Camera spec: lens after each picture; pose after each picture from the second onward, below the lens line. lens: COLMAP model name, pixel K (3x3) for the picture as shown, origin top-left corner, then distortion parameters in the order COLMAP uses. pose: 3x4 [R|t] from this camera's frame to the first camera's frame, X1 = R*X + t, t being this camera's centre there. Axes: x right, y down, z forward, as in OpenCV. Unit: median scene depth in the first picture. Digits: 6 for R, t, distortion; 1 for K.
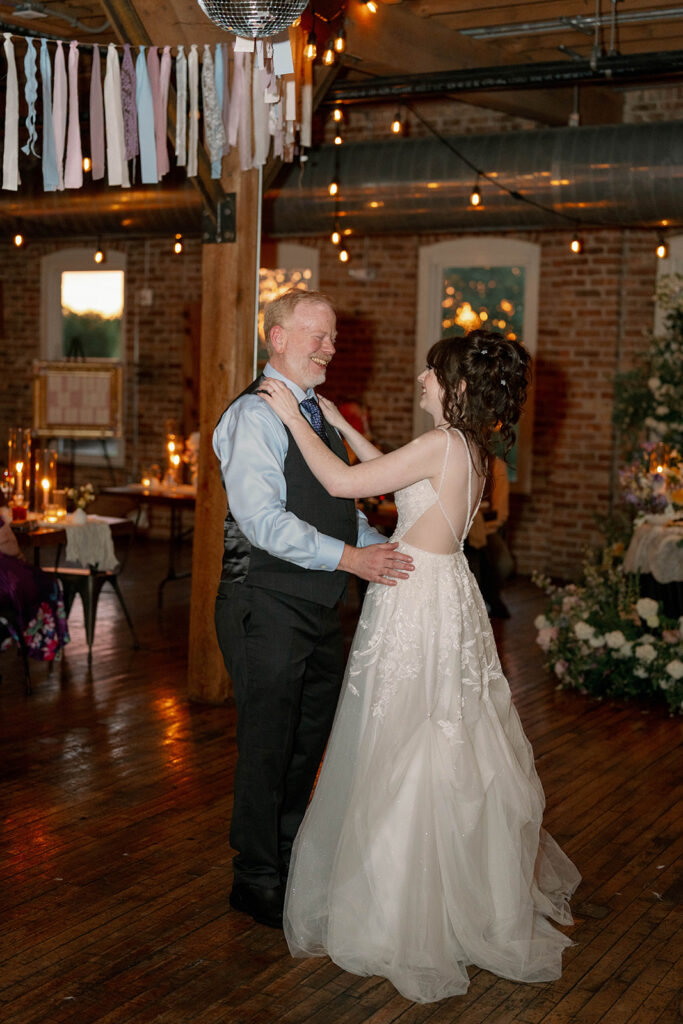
lens RADIAL K [[1394.2, 0, 334.0], [0, 1394.2, 504.9], [0, 0, 1]] dist [0.013714, 0.000000]
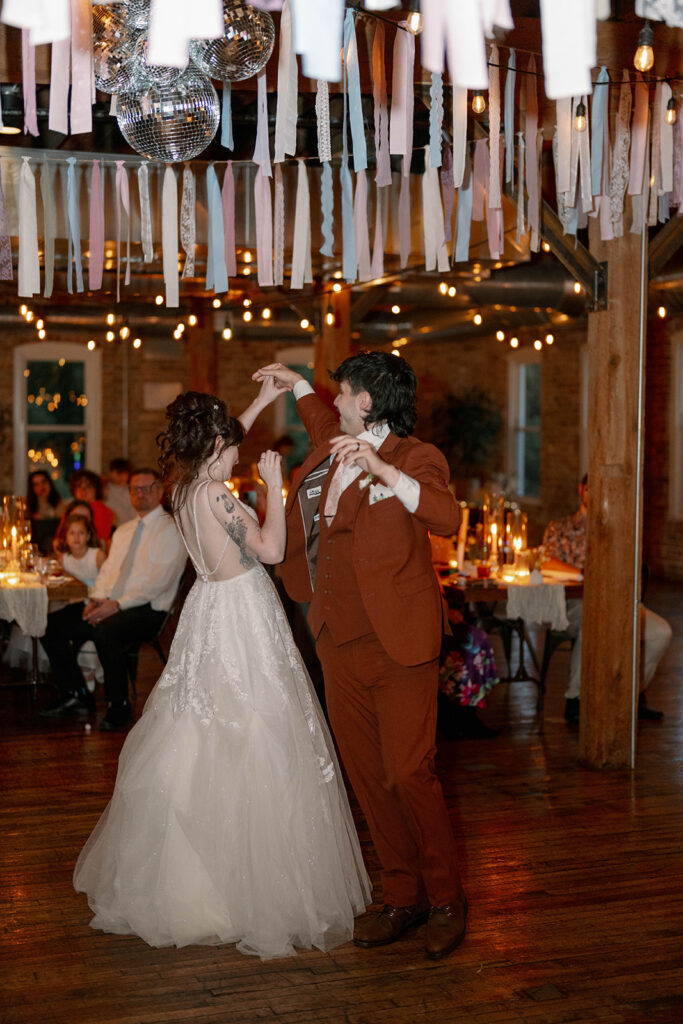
lens RADIAL K [[1394.2, 0, 335.8], [0, 1394.2, 511.8], [0, 0, 1]] dist [0.013714, 0.000000]
pose [[0.761220, 0.007840, -0.648446, 0.429284], [-0.037787, 0.998764, -0.032282, -0.000412], [0.647392, 0.049077, 0.760576, 0.103669]]
